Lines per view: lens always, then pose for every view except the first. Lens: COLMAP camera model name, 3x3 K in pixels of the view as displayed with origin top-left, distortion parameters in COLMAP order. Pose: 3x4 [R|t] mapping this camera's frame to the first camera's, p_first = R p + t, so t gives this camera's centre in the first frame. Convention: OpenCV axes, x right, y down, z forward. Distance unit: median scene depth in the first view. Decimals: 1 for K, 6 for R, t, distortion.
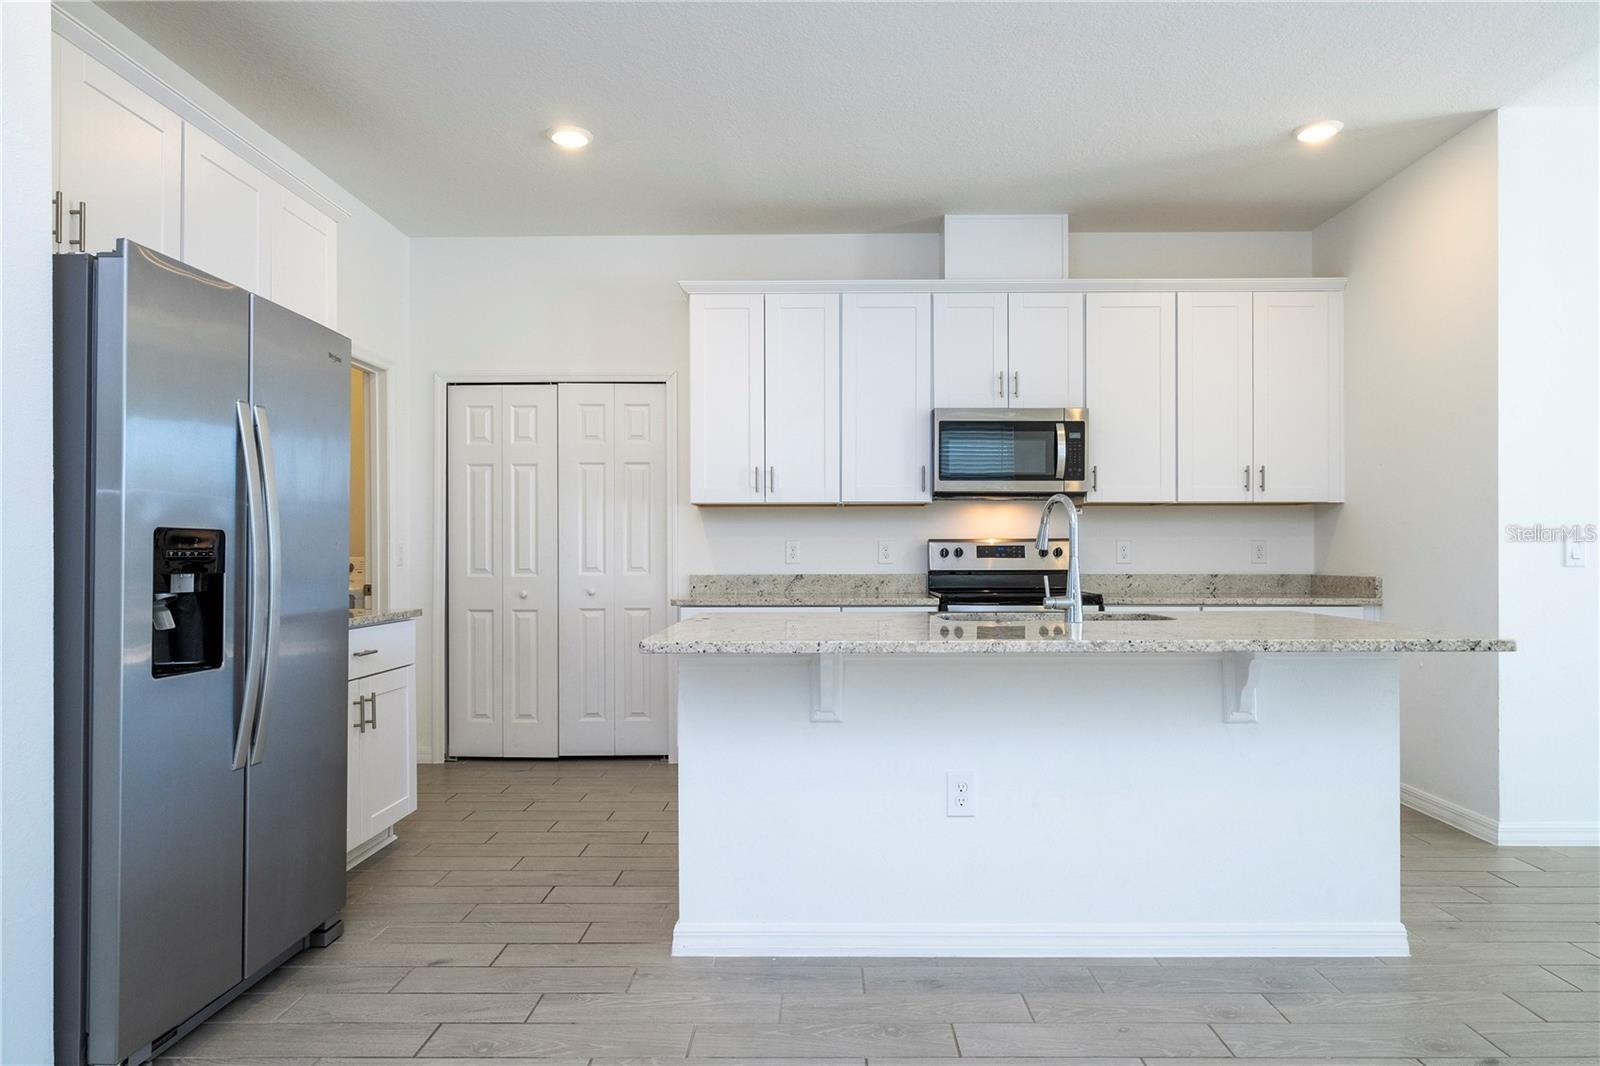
lens RADIAL K [[979.2, 0, 856.0], [0, 979.2, 548.6], [0, 0, 1]] dist [0.000318, 0.000669]
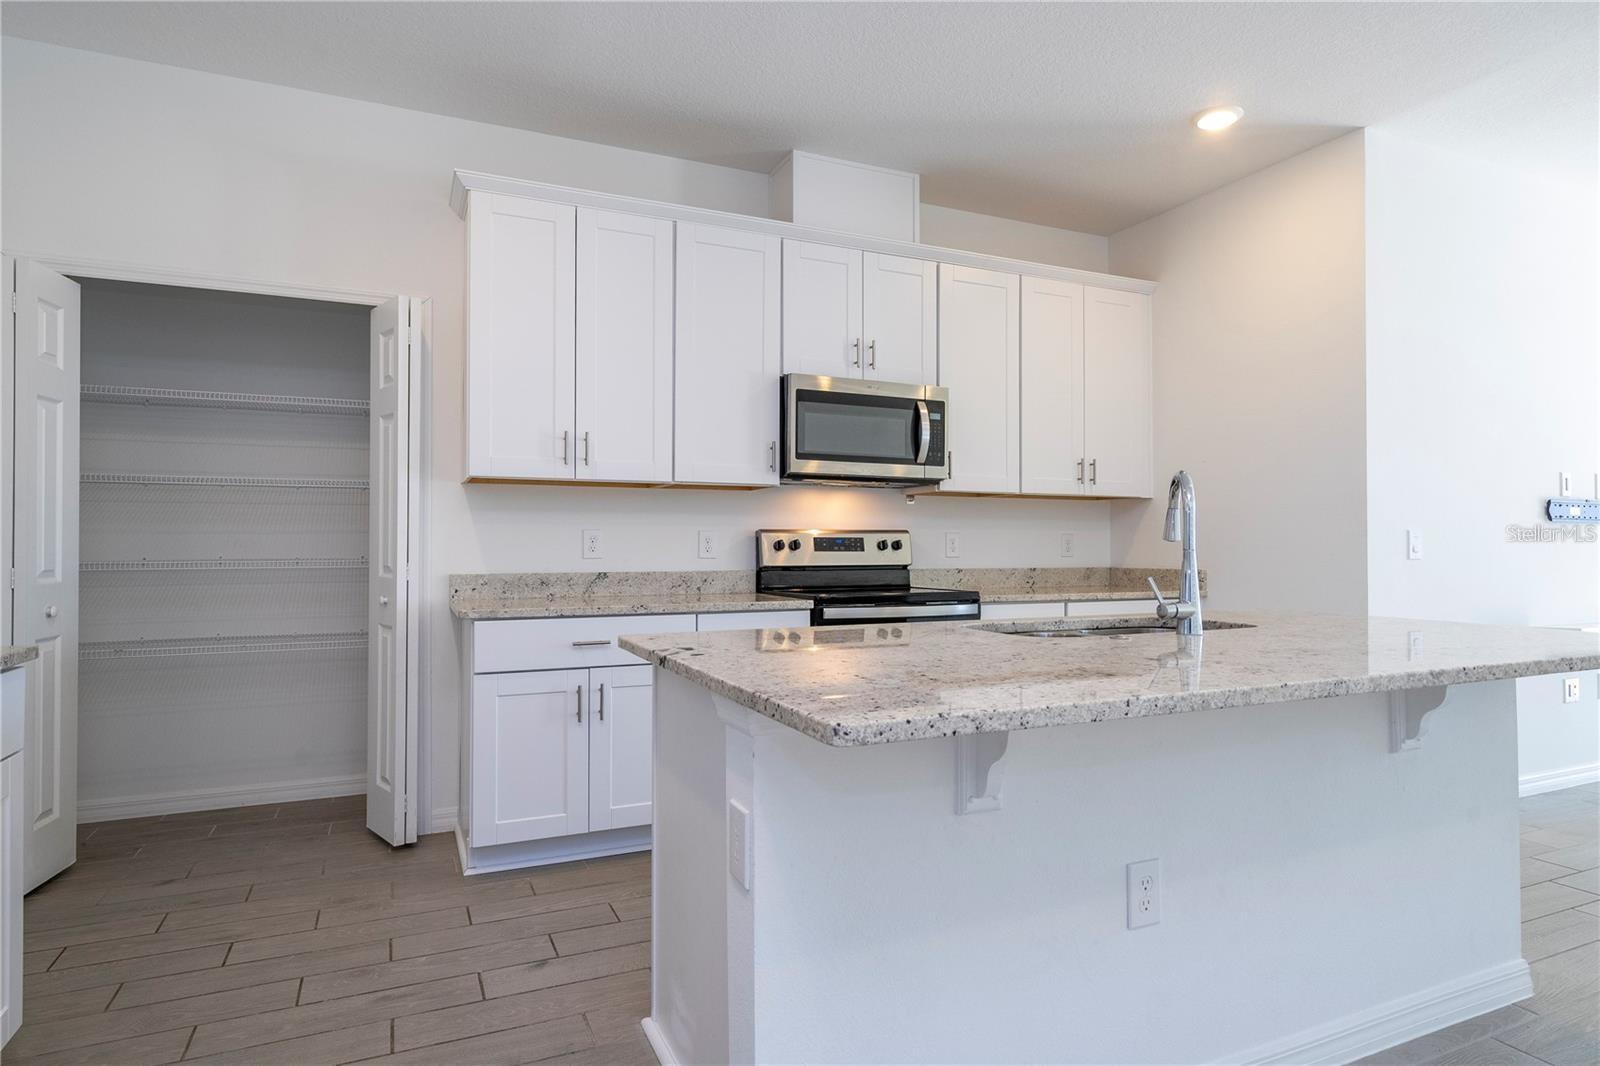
lens RADIAL K [[887.6, 0, 848.7], [0, 887.6, 533.2], [0, 0, 1]] dist [0.000461, 0.000413]
pose [[0.906624, 0.008616, 0.421852, -0.191204], [-0.003902, 0.999920, -0.012036, 0.002768], [-0.421922, 0.009266, 0.906585, 0.284719]]
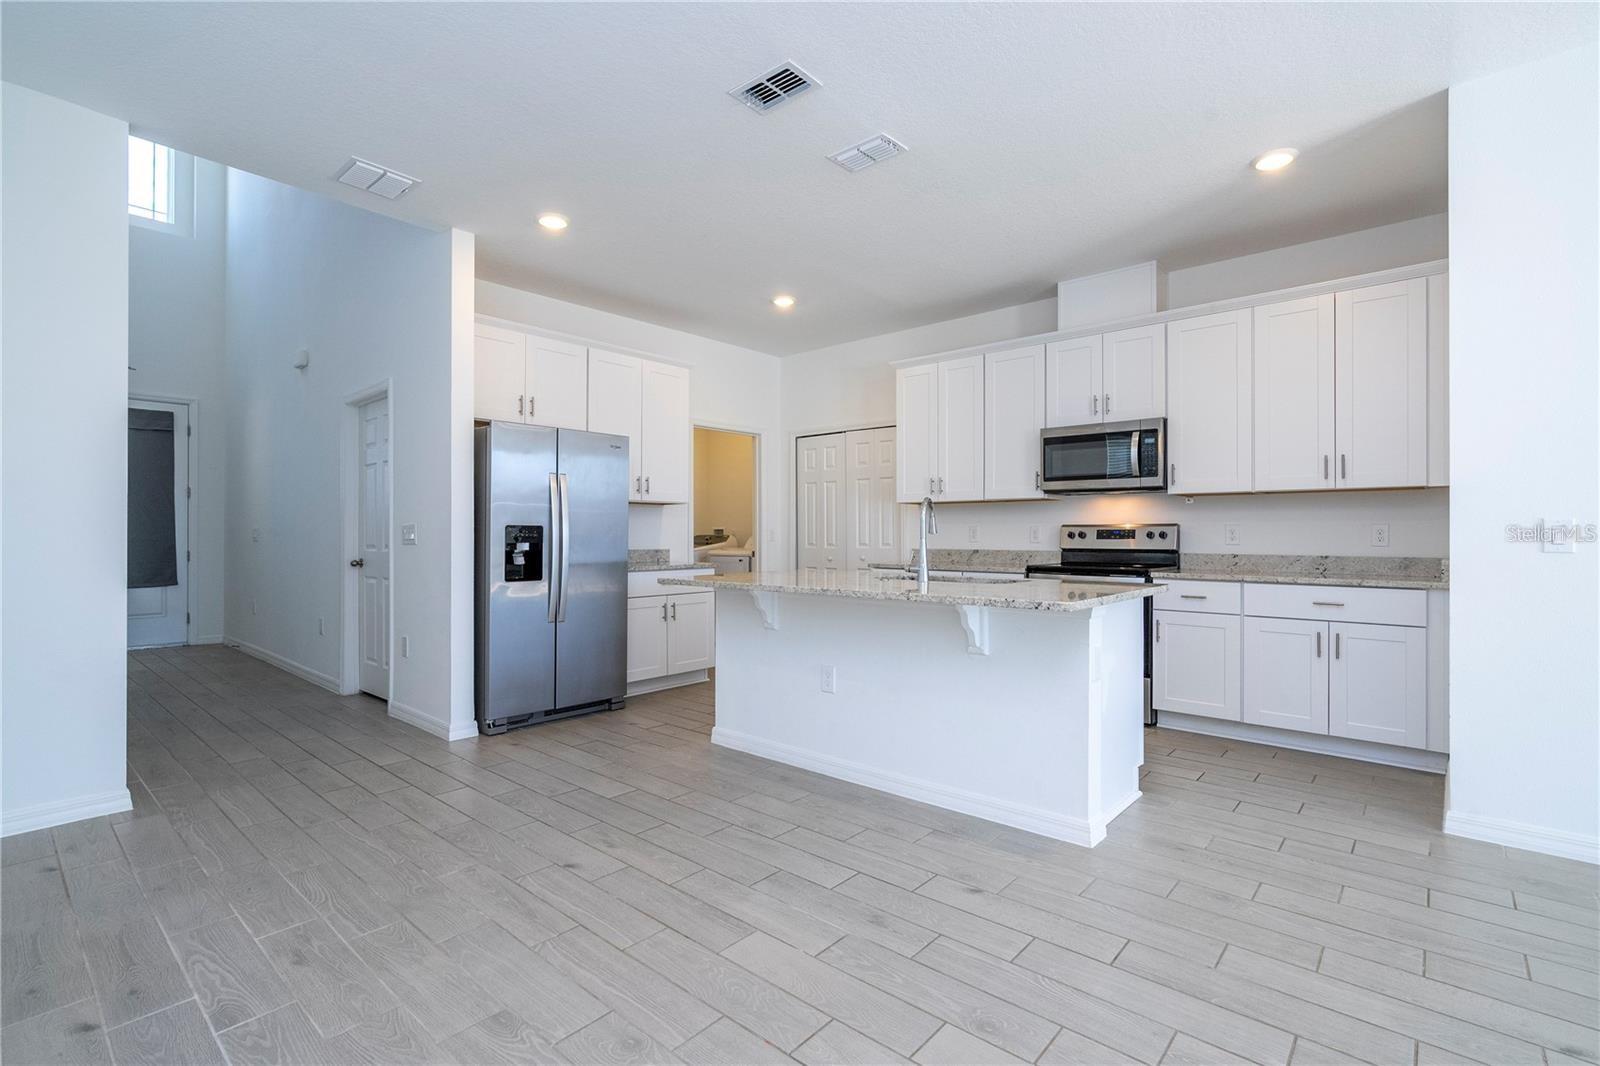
lens RADIAL K [[743.5, 0, 801.1], [0, 743.5, 530.1], [0, 0, 1]] dist [-0.001436, 0.000325]
pose [[0.751382, -0.000842, -0.659867, 0.502996], [0.000876, 1.000000, -0.000279, -0.002620], [0.659867, -0.000369, 0.751382, 0.004464]]
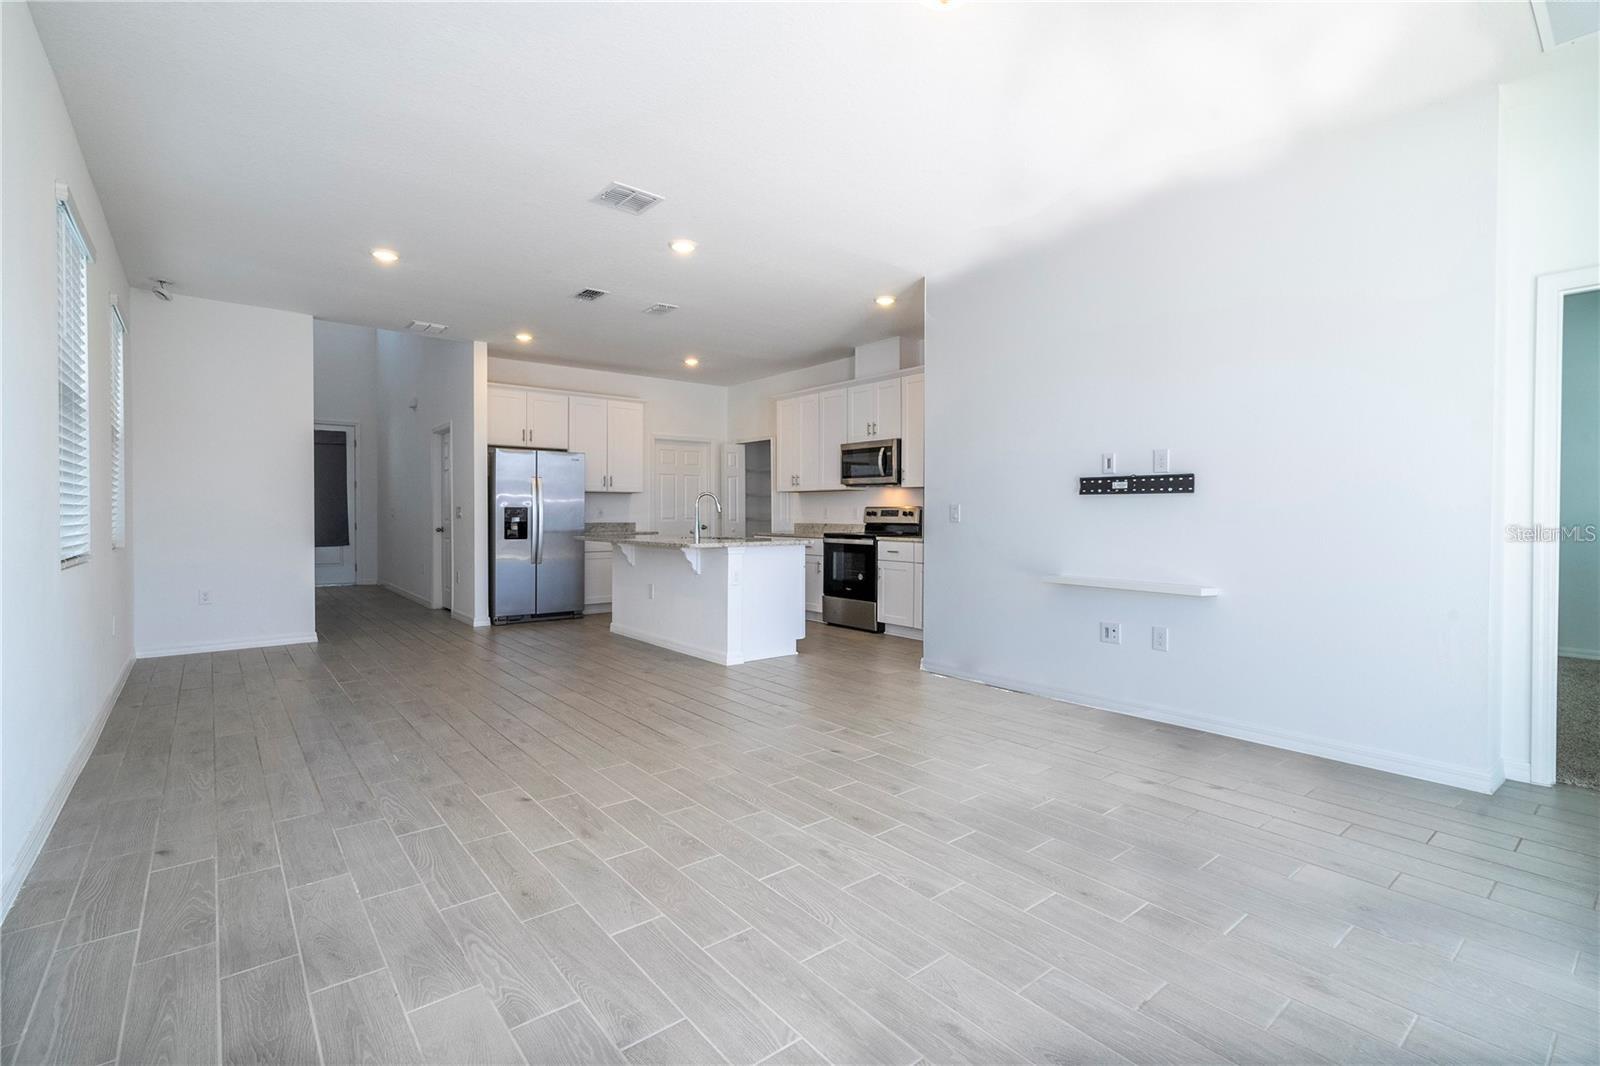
lens RADIAL K [[755.7, 0, 815.1], [0, 755.7, 528.9], [0, 0, 1]] dist [0.000679, 0.000158]
pose [[0.632186, 0.019279, -0.774576, 1.272303], [-0.001050, 0.999711, 0.024026, -0.001972], [0.774816, -0.014375, 0.632024, -0.058568]]
